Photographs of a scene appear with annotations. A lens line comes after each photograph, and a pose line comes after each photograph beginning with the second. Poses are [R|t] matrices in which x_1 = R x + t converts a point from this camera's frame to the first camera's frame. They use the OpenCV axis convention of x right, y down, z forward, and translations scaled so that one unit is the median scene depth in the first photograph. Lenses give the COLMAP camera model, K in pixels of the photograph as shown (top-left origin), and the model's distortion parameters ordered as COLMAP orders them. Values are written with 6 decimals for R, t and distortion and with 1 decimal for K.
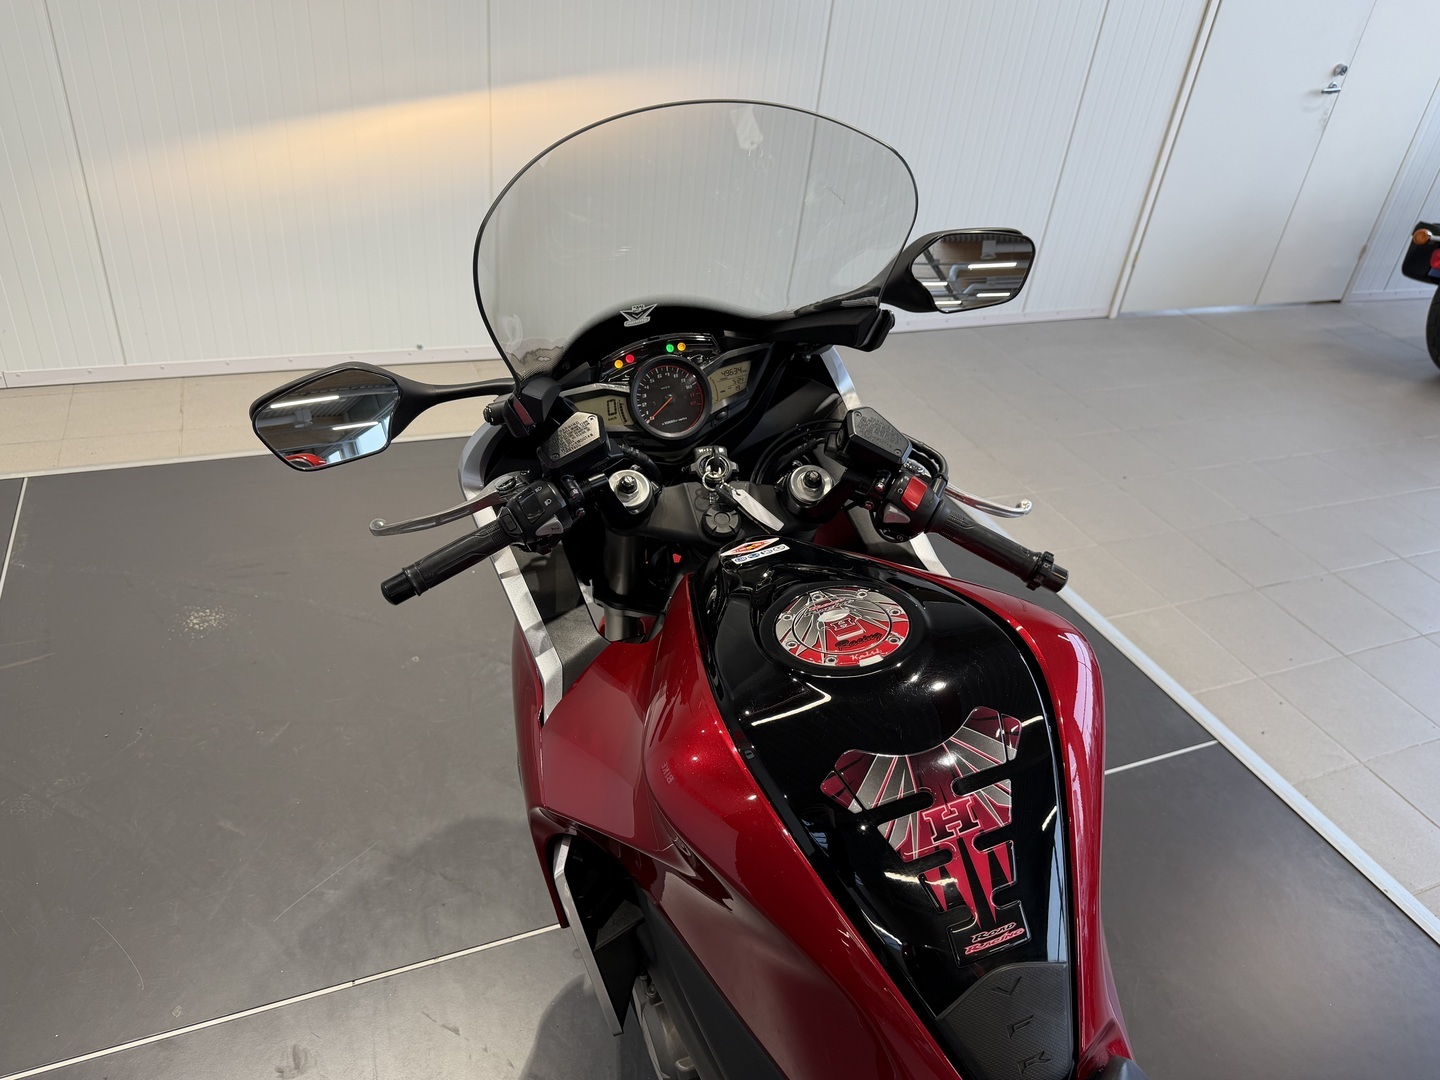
lens RADIAL K [[1091.5, 0, 720.0], [0, 1091.5, 540.0], [0, 0, 1]] dist [0.004721, -0.002585]
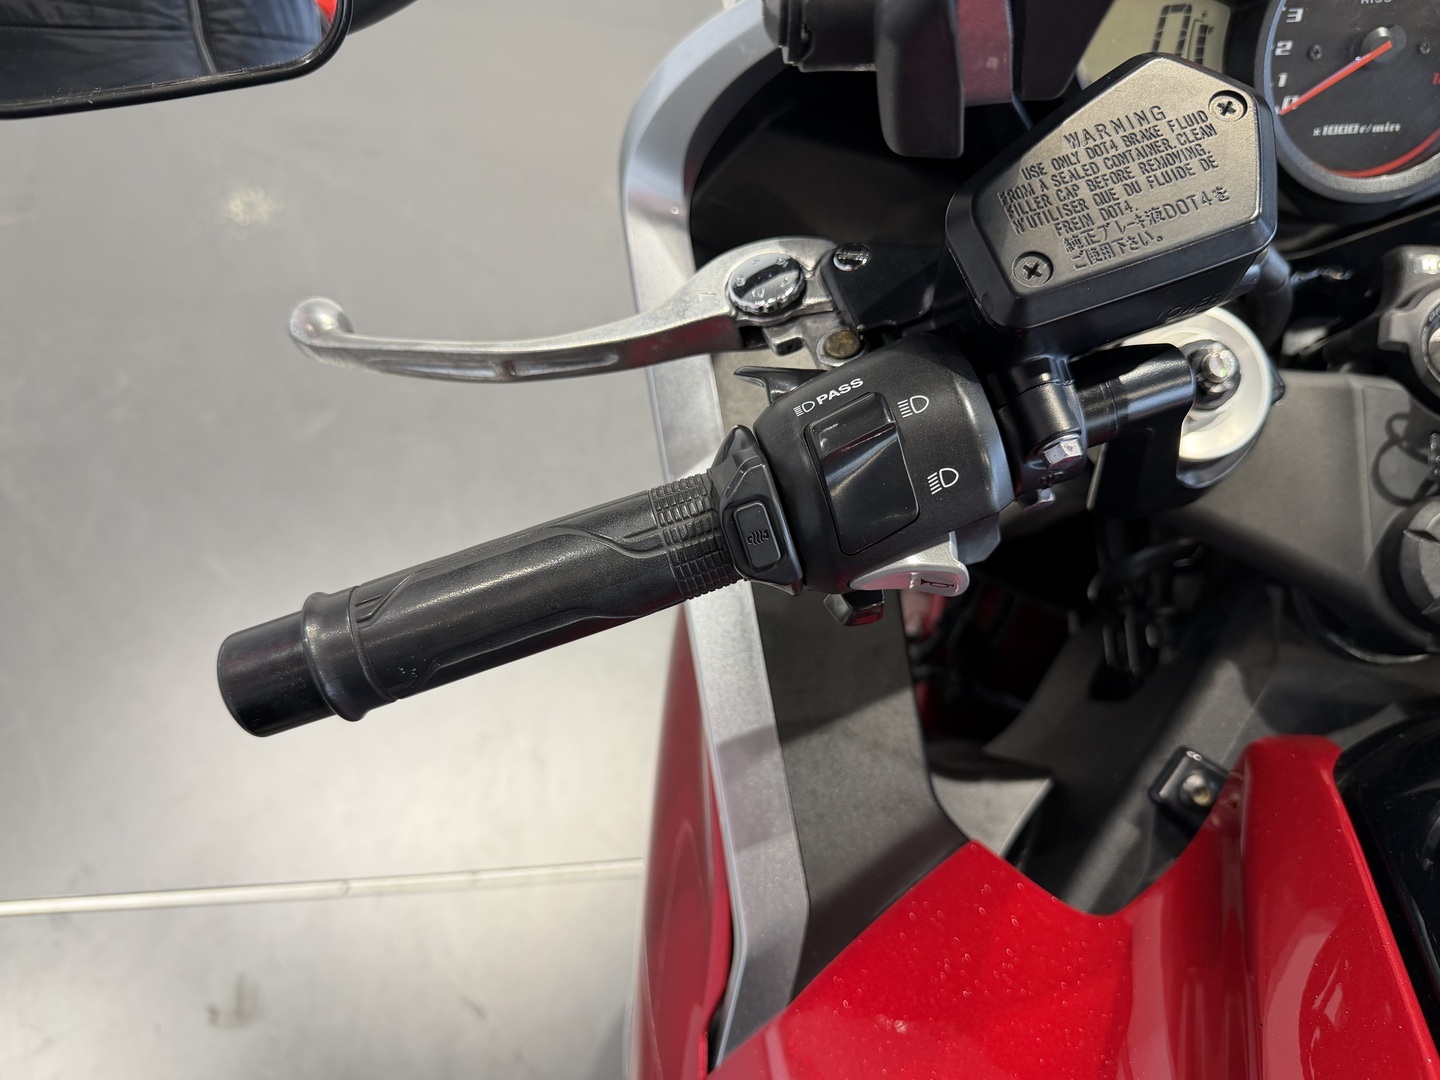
lens RADIAL K [[1091.5, 0, 720.0], [0, 1091.5, 540.0], [0, 0, 1]] dist [0.004721, -0.002585]
pose [[0.961692, 0.258800, -0.090393, -0.168084], [-0.210409, 0.908222, 0.361747, -0.088561], [0.175717, -0.328869, 0.927884, 0.738773]]
